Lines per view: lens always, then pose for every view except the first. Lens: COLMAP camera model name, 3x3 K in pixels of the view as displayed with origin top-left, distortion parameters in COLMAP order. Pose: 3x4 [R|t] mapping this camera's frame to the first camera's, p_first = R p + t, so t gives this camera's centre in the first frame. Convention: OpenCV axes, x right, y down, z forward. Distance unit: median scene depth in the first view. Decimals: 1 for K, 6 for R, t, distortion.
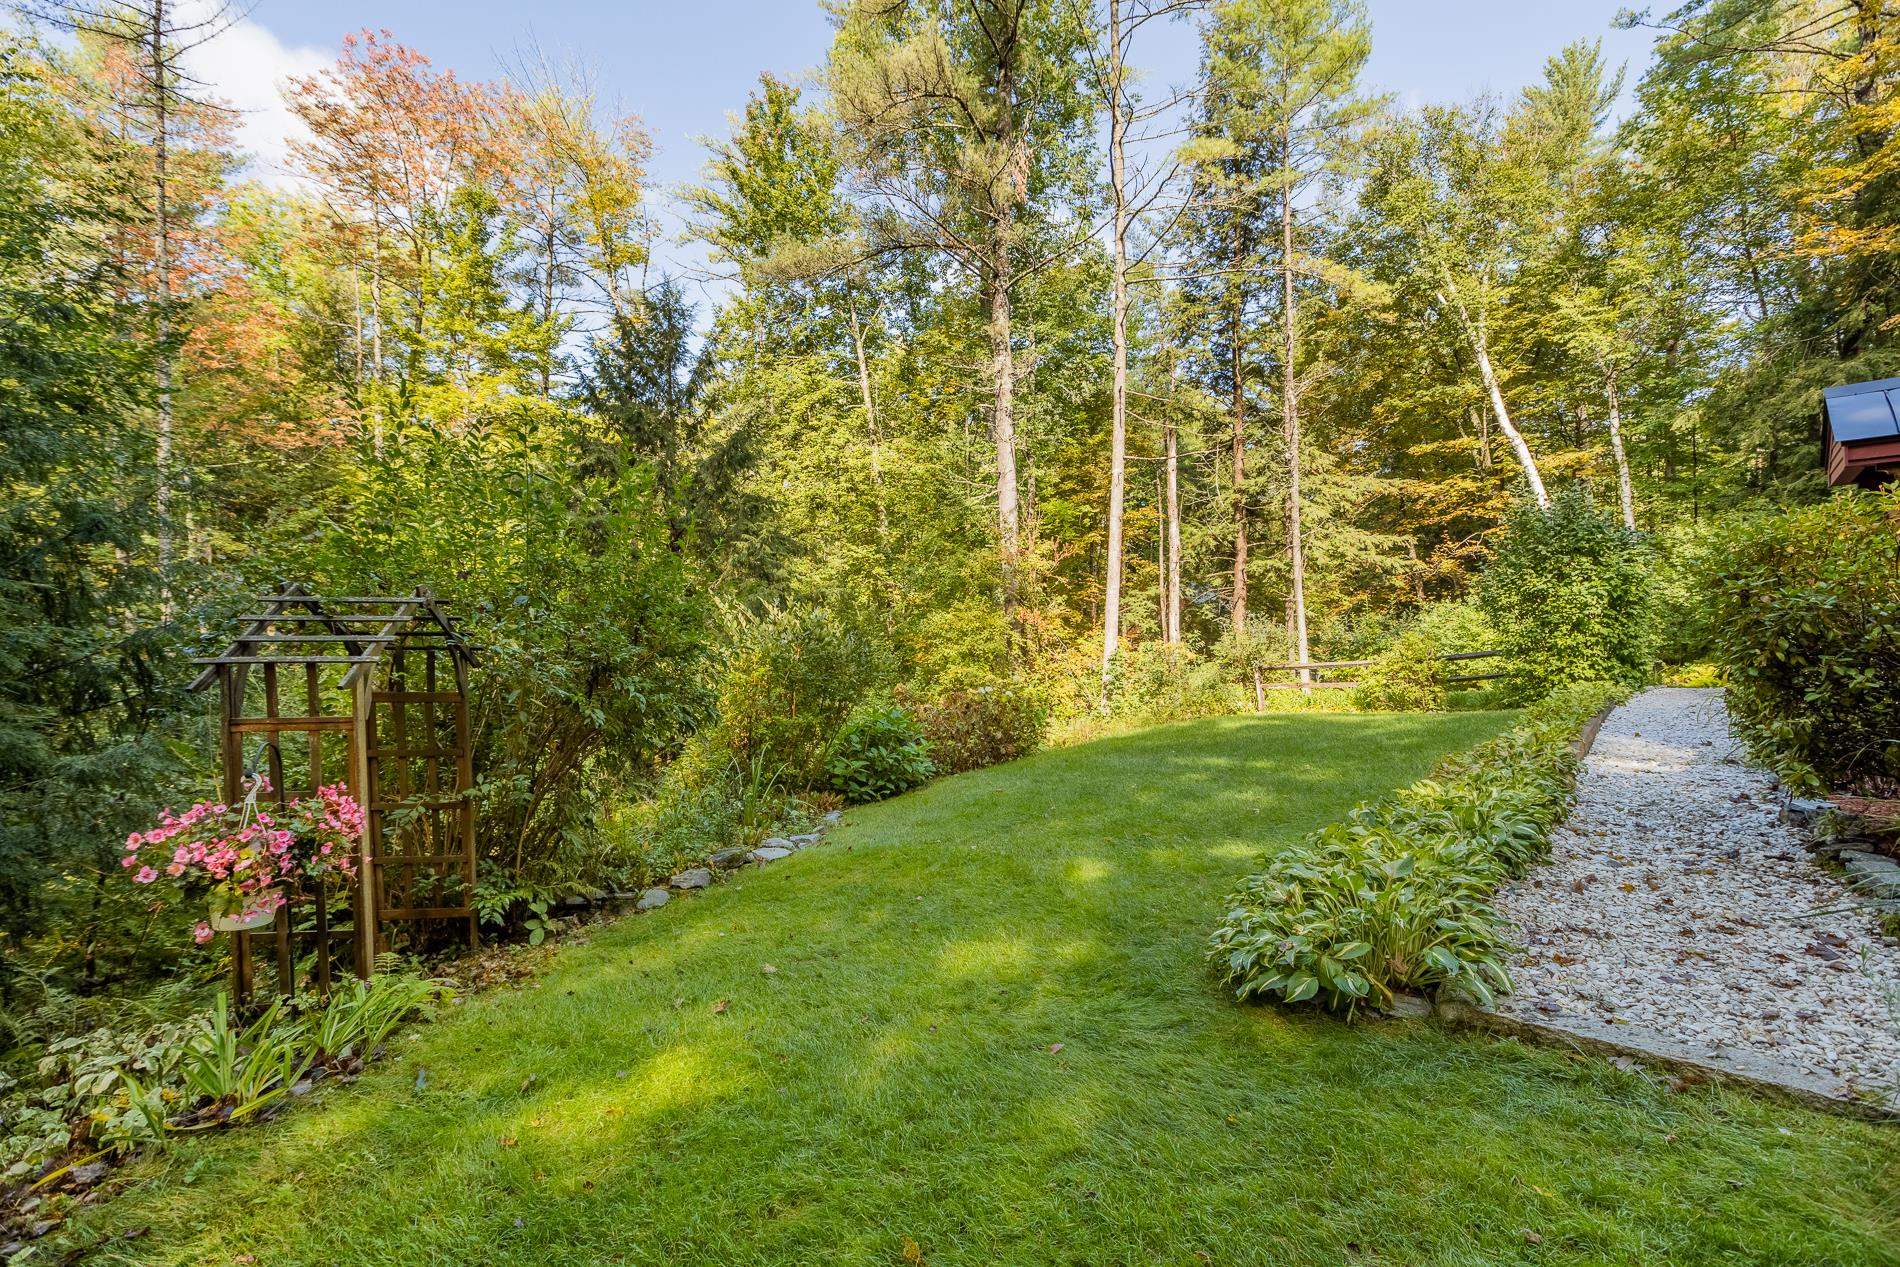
lens RADIAL K [[841.2, 0, 950.0], [0, 841.2, 633.5], [0, 0, 1]] dist [-0.000560, 0.000289]
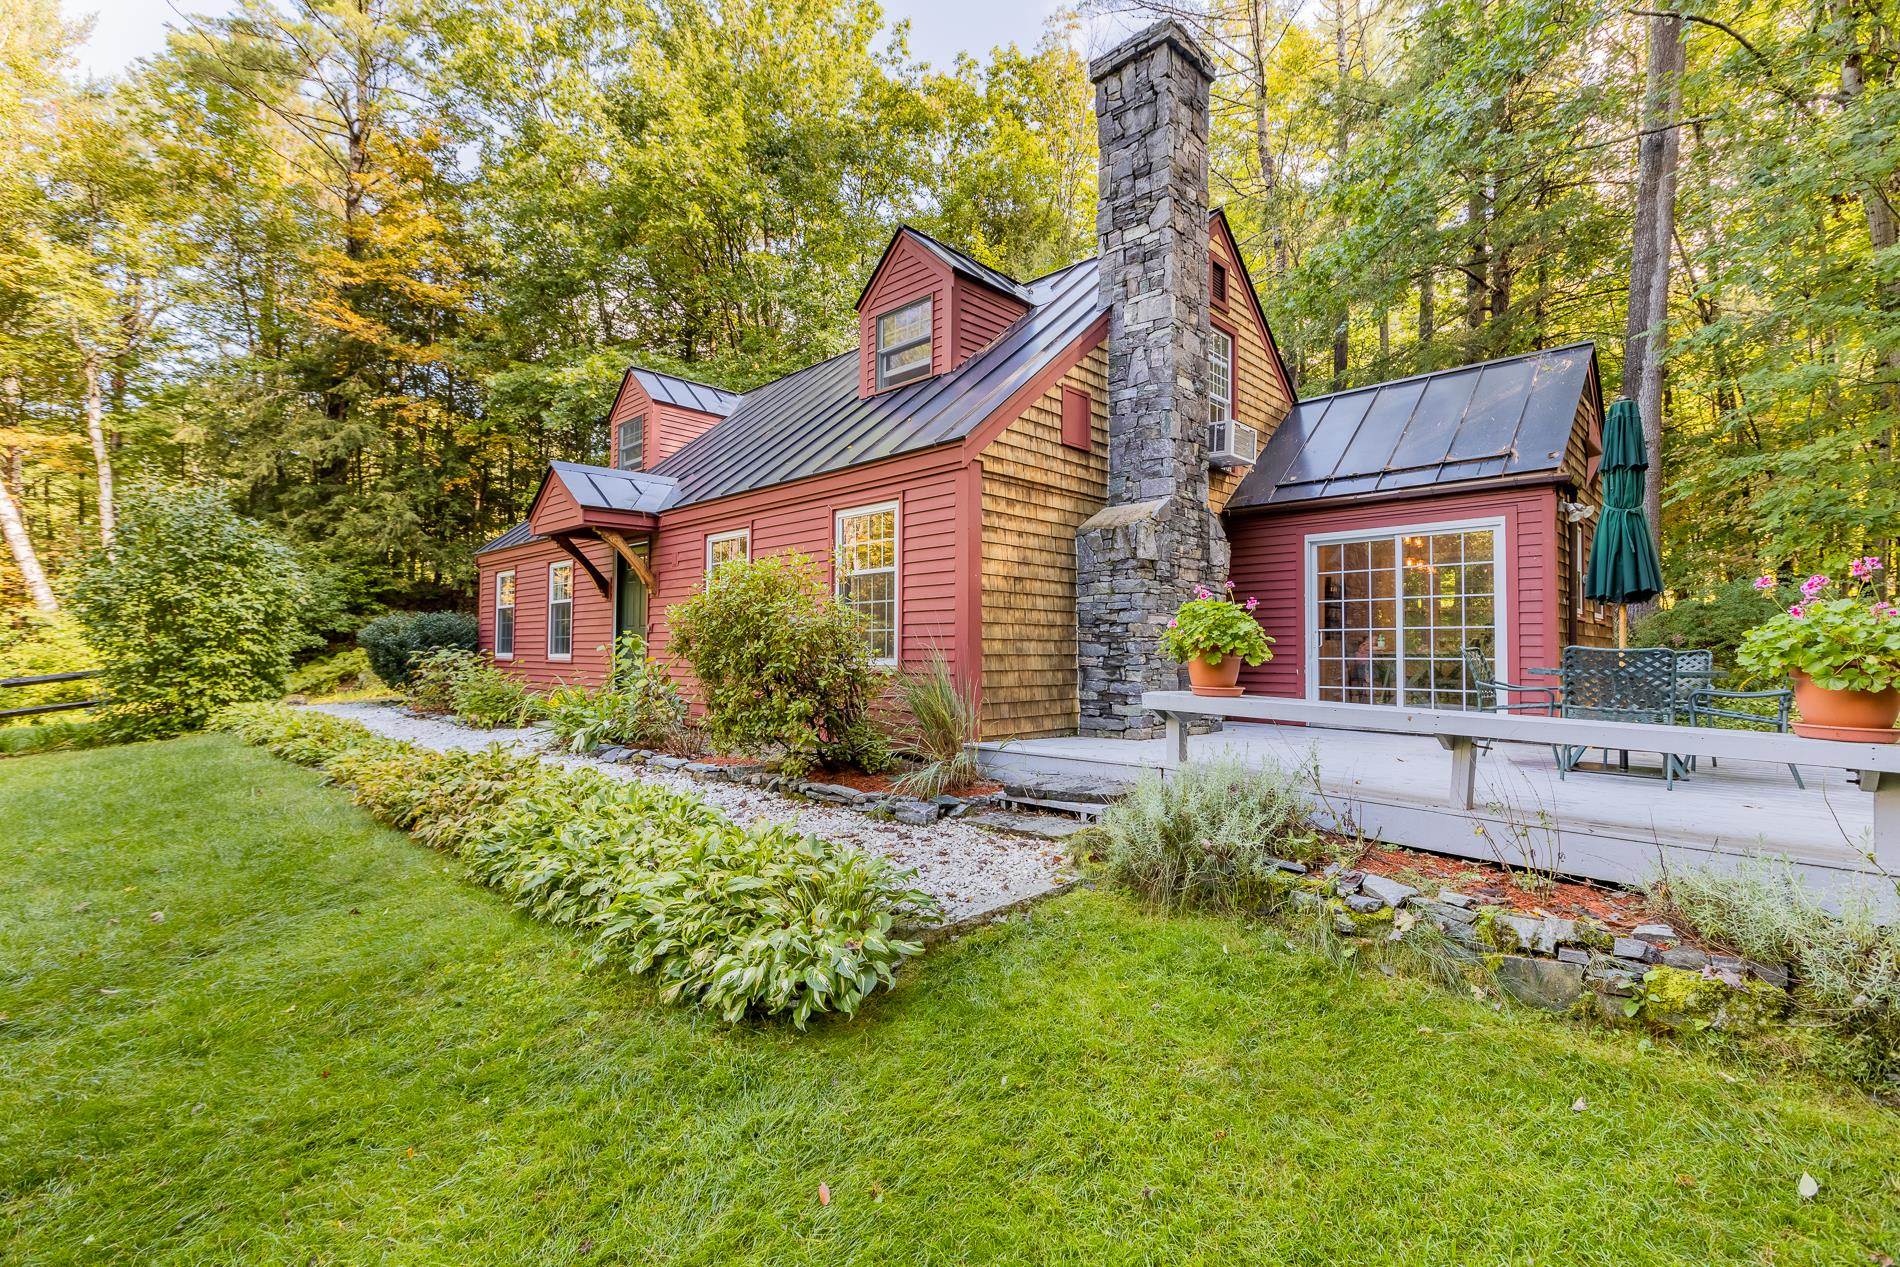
lens RADIAL K [[841.2, 0, 950.0], [0, 841.2, 633.5], [0, 0, 1]] dist [-0.000560, 0.000289]
pose [[0.006849, 0.030575, 0.999509, -0.076278], [0.001211, 0.999531, -0.030584, 0.005342], [-0.999976, 0.001420, 0.006809, 0.119623]]
